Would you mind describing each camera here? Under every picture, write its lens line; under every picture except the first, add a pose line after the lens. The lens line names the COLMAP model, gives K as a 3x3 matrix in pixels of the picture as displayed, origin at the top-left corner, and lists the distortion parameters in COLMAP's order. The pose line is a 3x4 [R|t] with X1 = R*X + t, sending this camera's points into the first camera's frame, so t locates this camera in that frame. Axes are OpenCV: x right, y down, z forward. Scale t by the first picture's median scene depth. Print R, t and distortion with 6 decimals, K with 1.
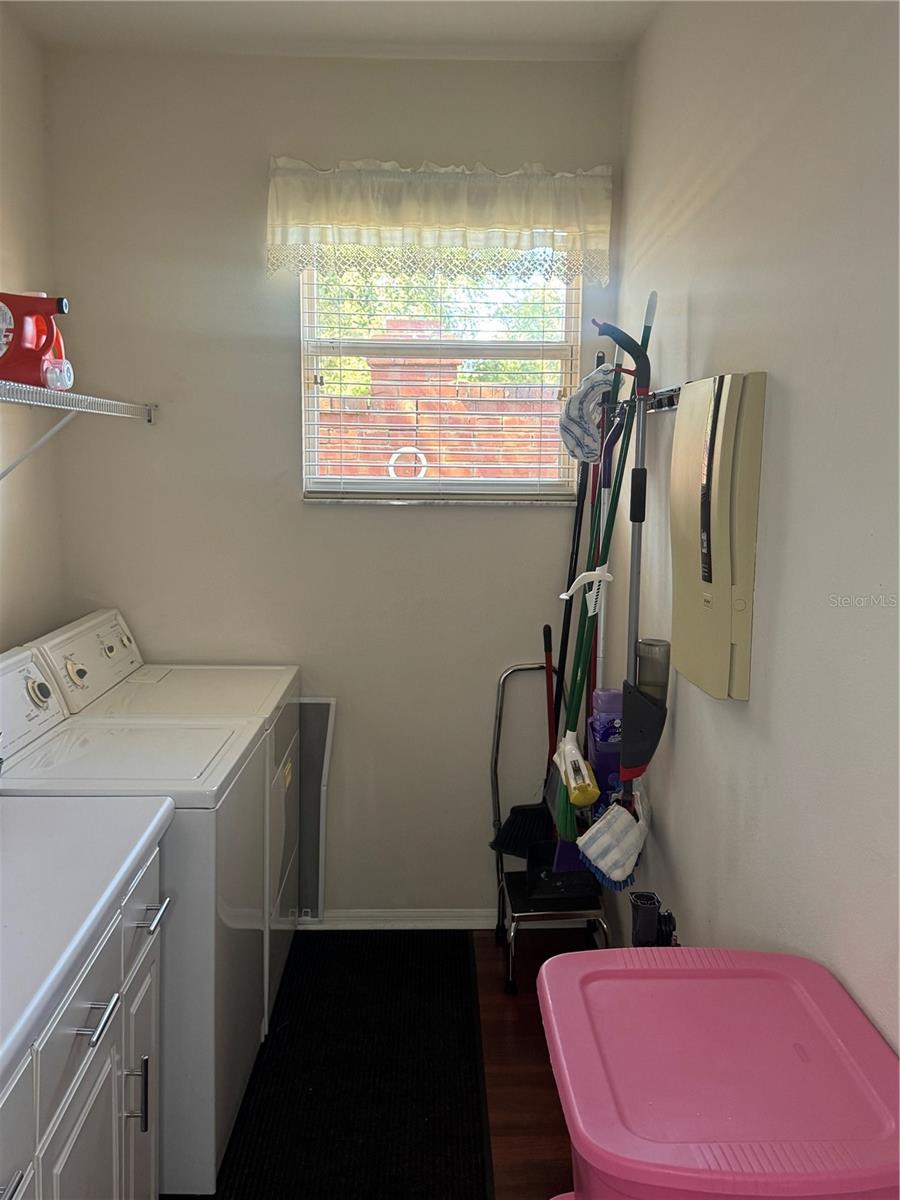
lens RADIAL K [[1156.4, 0, 445.5], [0, 1156.4, 594.5], [0, 0, 1]] dist [0.104026, 0.000000]
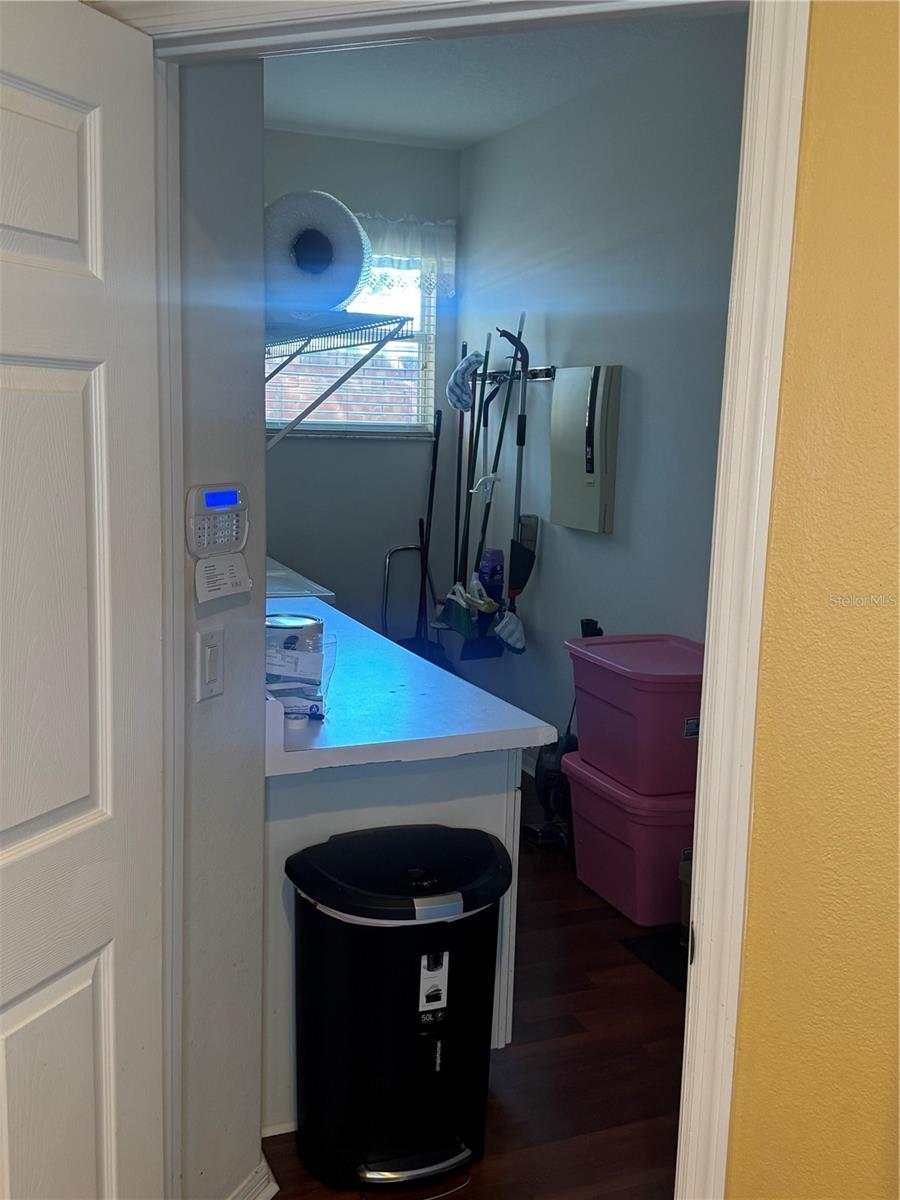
lens RADIAL K [[1156.4, 0, 452.3], [0, 1156.4, 604.4], [0, 0, 1]] dist [0.104026, 0.000000]
pose [[0.933084, -0.048509, 0.356372, -0.487540], [0.032005, 0.998131, 0.052066, 0.070545], [-0.358231, -0.037176, 0.932893, -0.515432]]
